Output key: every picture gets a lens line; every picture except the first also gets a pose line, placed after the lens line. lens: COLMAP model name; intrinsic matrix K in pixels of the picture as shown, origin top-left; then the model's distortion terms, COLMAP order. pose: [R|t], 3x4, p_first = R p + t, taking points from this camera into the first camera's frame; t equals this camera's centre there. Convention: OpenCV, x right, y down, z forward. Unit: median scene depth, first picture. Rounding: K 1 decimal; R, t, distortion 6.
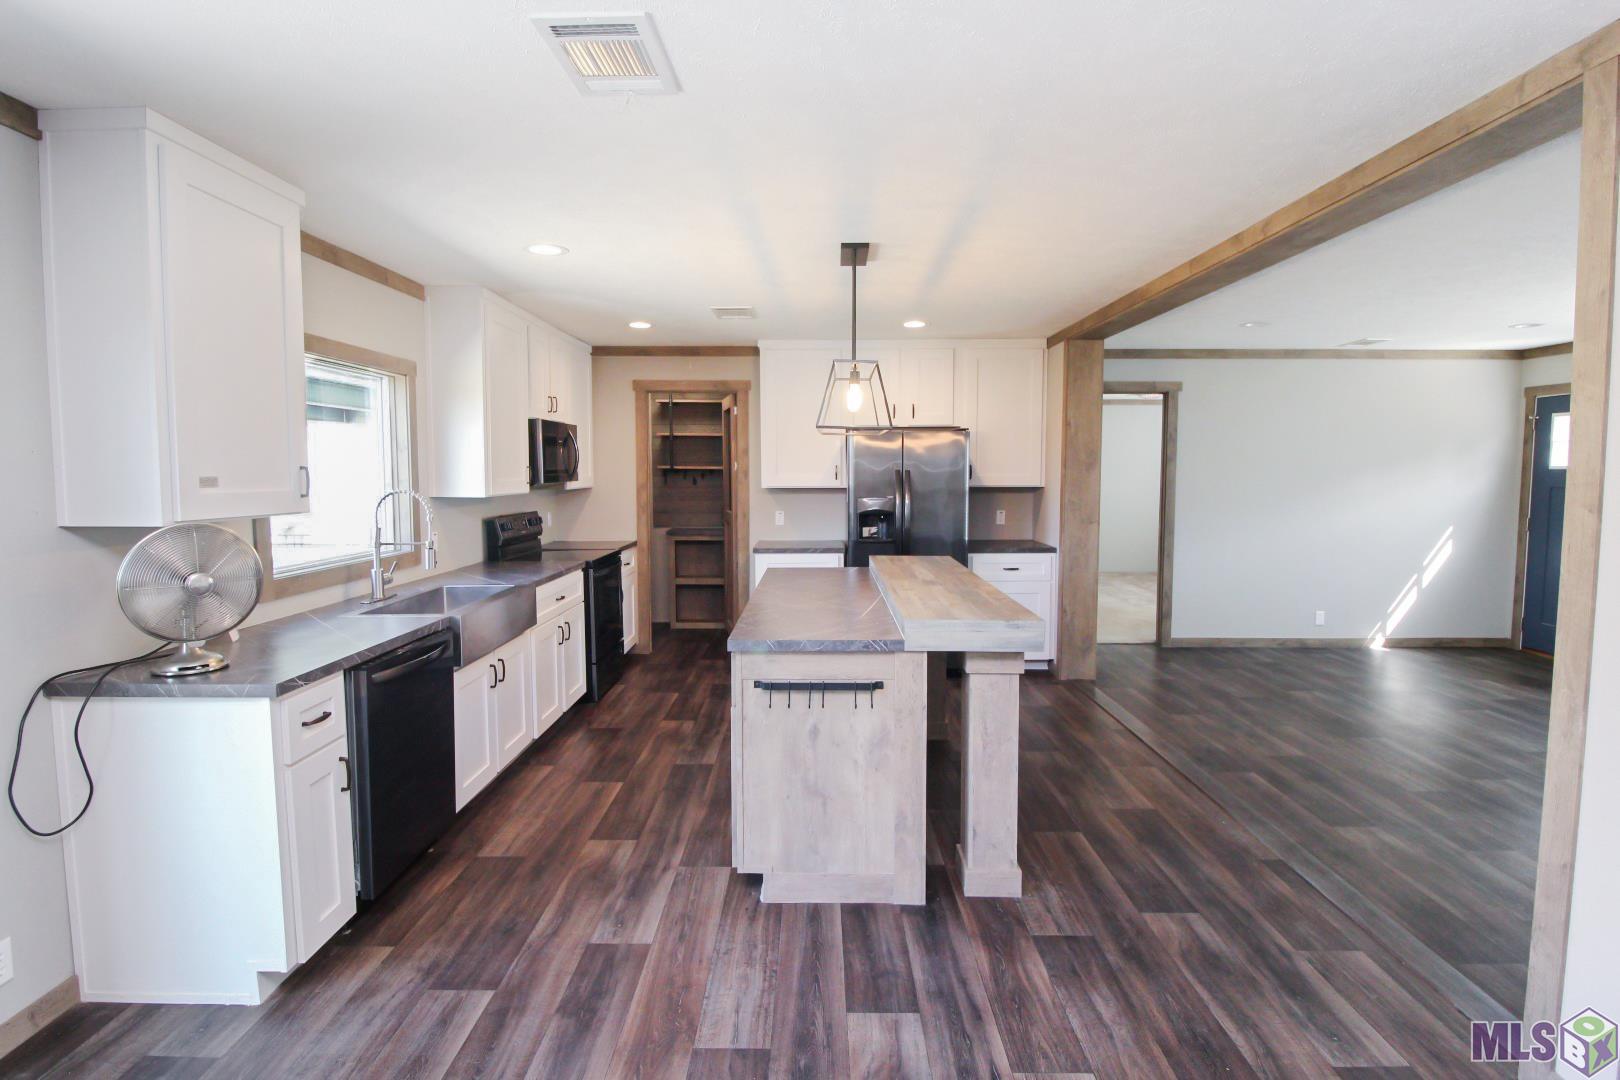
lens RADIAL K [[789.0, 0, 802.9], [0, 789.0, 518.6], [0, 0, 1]] dist [-0.003656, -0.008700]
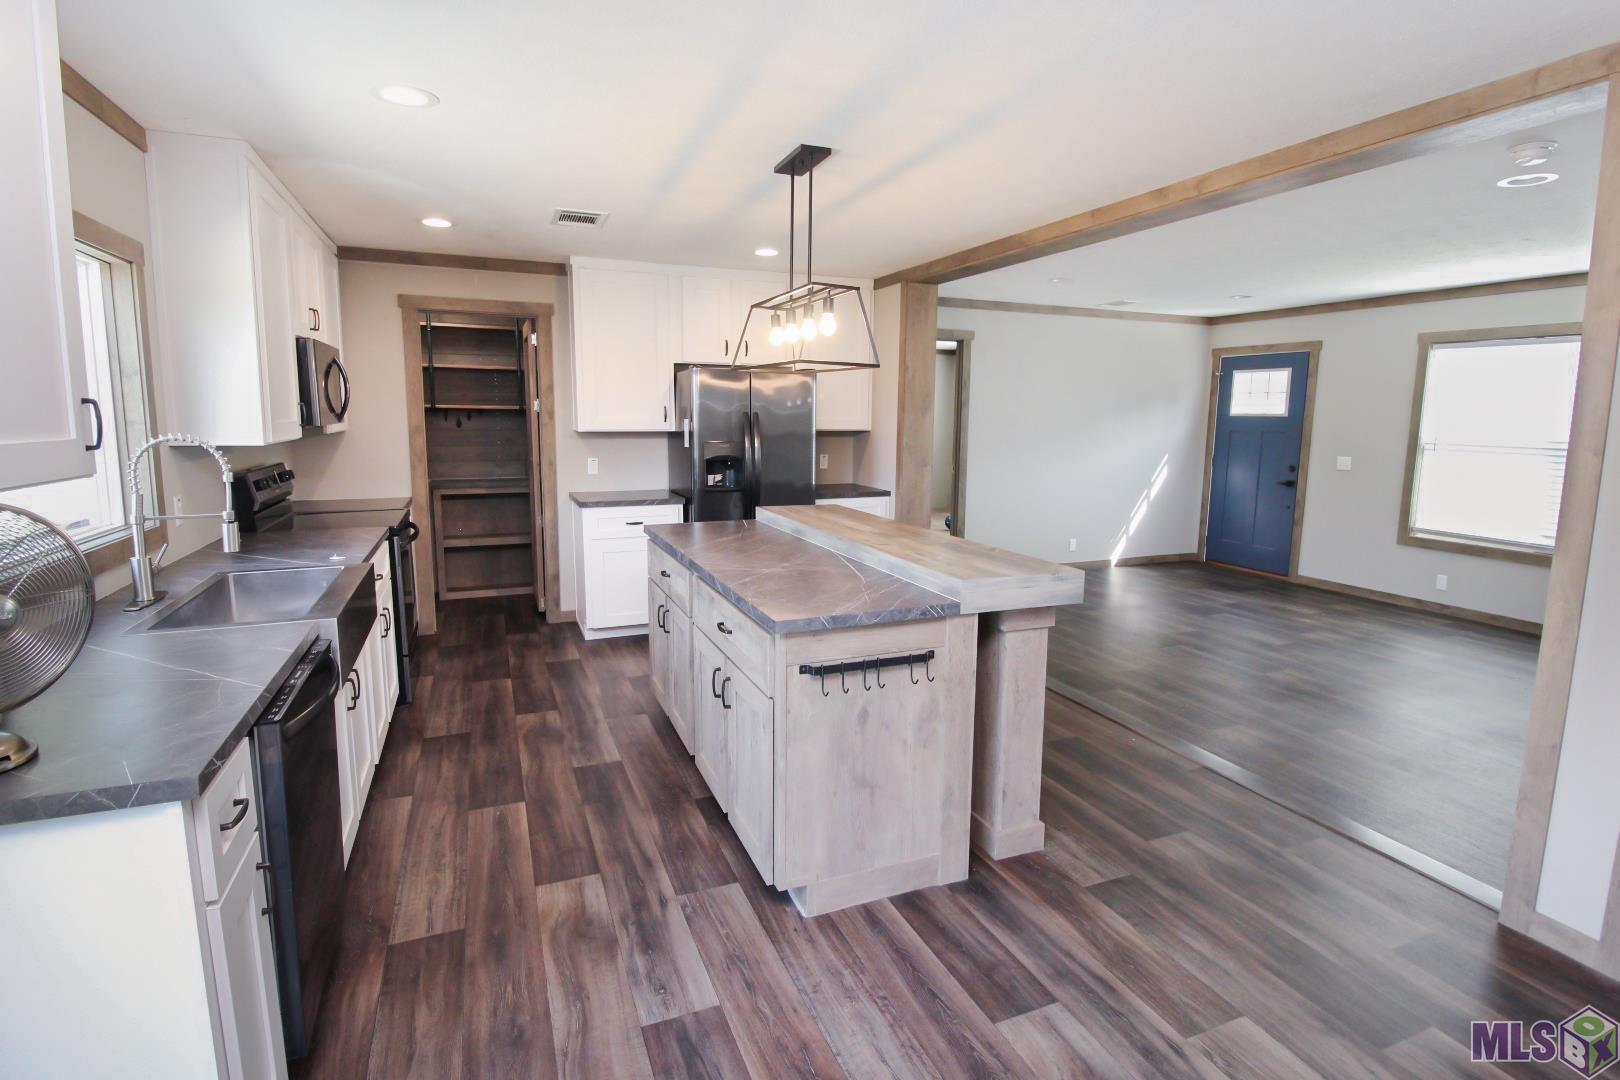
lens RADIAL K [[789.0, 0, 803.4], [0, 789.0, 516.8], [0, 0, 1]] dist [-0.003656, -0.008700]
pose [[0.920063, -0.042535, 0.389454, -0.232157], [0.014851, 0.997161, 0.073822, -0.008101], [-0.391488, -0.062137, 0.918083, 0.149262]]
